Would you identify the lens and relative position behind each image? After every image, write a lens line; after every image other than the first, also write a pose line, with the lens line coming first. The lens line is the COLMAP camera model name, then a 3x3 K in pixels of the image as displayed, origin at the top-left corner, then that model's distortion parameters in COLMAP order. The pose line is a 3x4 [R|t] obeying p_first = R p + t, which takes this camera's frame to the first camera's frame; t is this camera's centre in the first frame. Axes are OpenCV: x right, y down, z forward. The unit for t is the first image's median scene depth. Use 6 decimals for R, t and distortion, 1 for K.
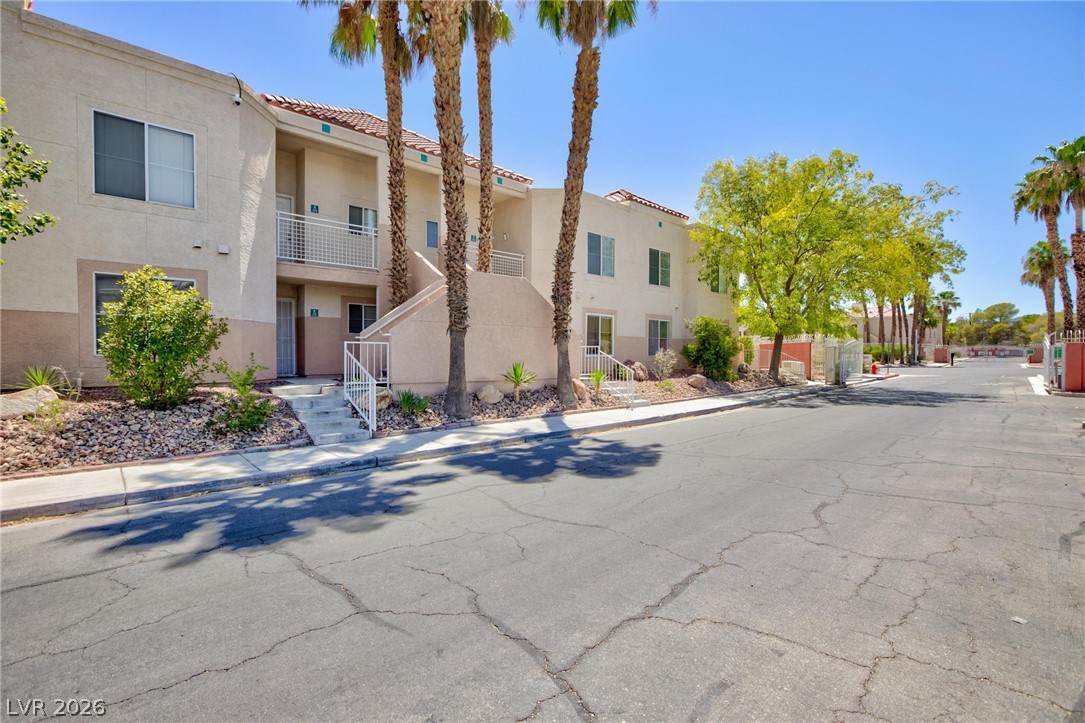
lens RADIAL K [[497.9, 0, 542.5], [0, 497.9, 361.5], [0, 0, 1]] dist [-0.002489, 0.000795]
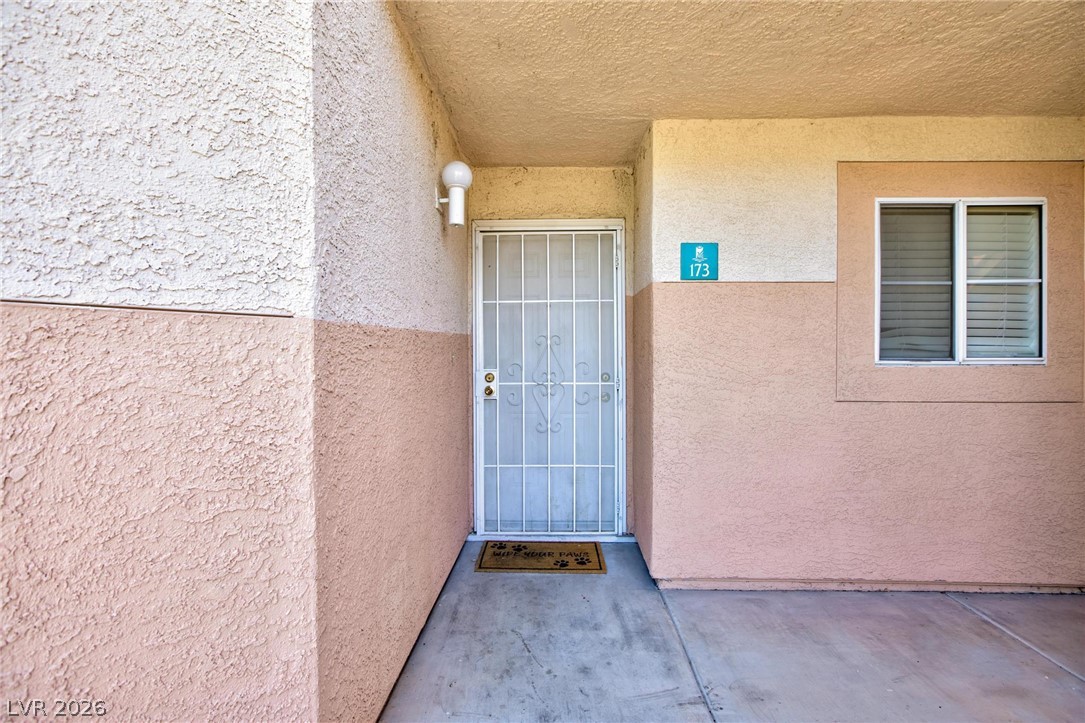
lens RADIAL K [[512.6, 0, 542.5], [0, 512.6, 361.5], [0, 0, 1]] dist [-0.000035, -0.000029]
pose [[0.717600, 0.003401, -0.696447, -0.477287], [-0.010969, 0.999919, -0.006420, -0.074762], [0.696369, 0.012246, 0.717580, 1.071485]]
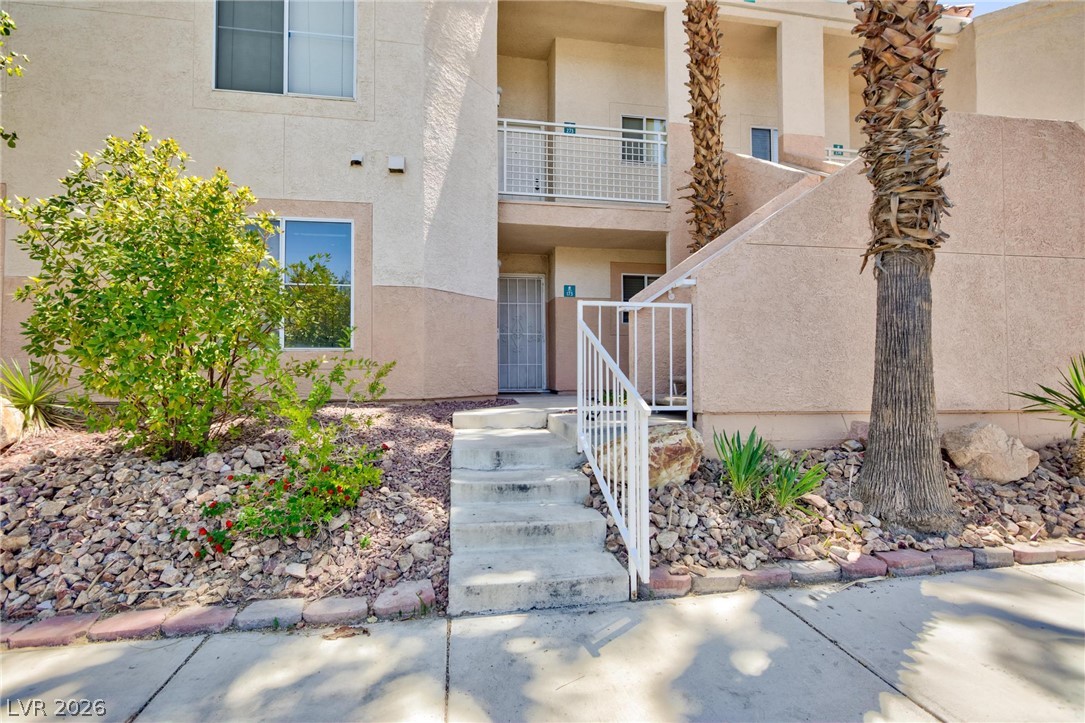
lens RADIAL K [[497.9, 0, 542.5], [0, 497.9, 361.5], [0, 0, 1]] dist [-0.002489, 0.000795]
pose [[0.834508, -0.021058, -0.550593, -0.190740], [-0.002978, 0.999082, -0.042724, 0.022424], [0.550987, 0.037294, 0.833680, 0.611221]]
